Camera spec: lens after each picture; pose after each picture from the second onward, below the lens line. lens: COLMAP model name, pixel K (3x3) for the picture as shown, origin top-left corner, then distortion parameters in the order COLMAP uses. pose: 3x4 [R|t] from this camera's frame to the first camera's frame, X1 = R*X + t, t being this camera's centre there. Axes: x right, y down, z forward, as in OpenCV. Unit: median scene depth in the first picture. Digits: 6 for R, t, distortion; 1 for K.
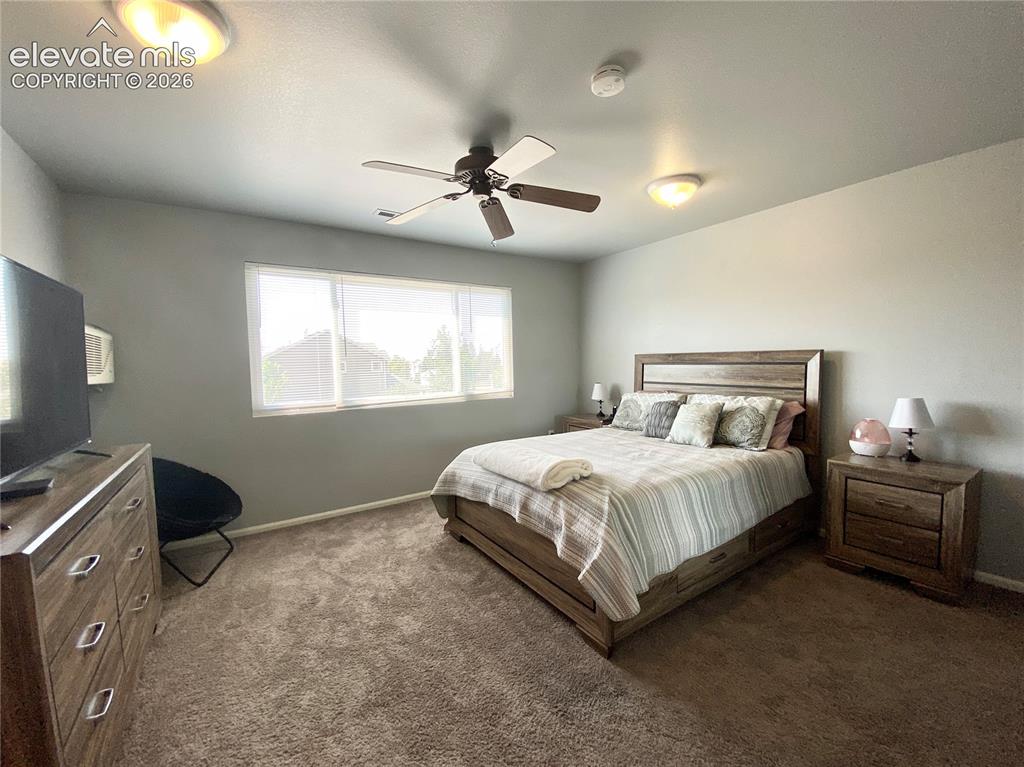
lens RADIAL K [[413.1, 0, 513.2], [0, 413.1, 386.4], [0, 0, 1]] dist [0.010240, -0.014648]
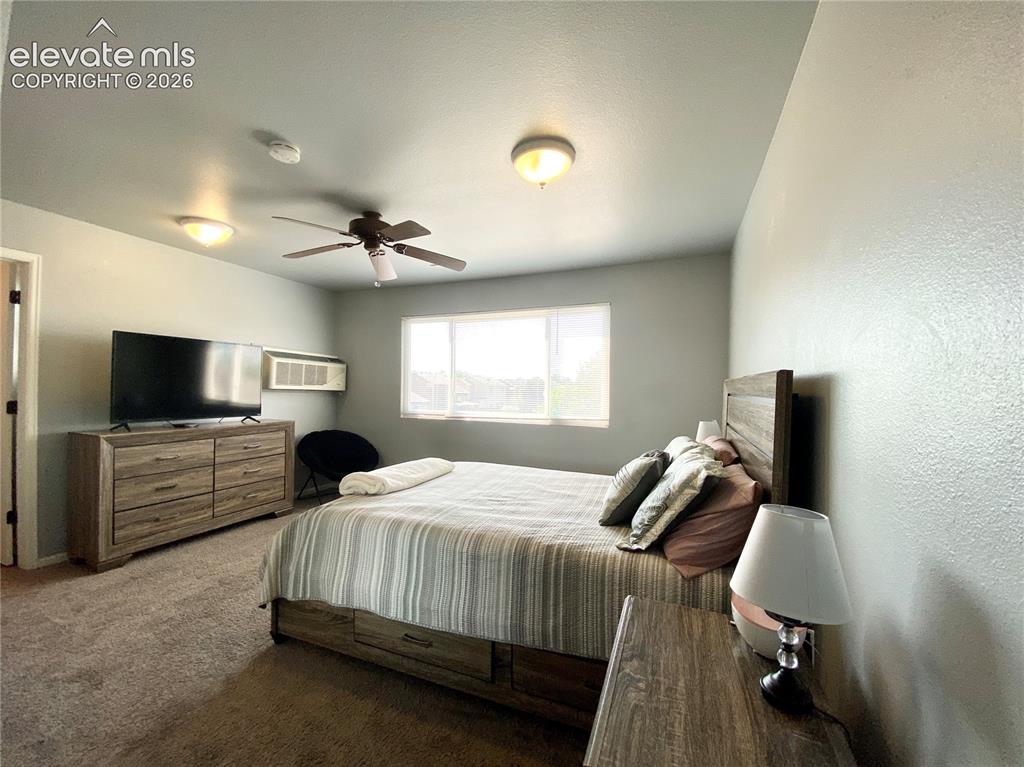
lens RADIAL K [[413.1, 0, 512.0], [0, 413.1, 385.1], [0, 0, 1]] dist [0.010240, -0.014648]
pose [[0.563701, 0.021523, -0.825698, 0.849809], [-0.075096, 0.996856, -0.025283, -0.035714], [0.822558, 0.076259, 0.563545, 0.474283]]
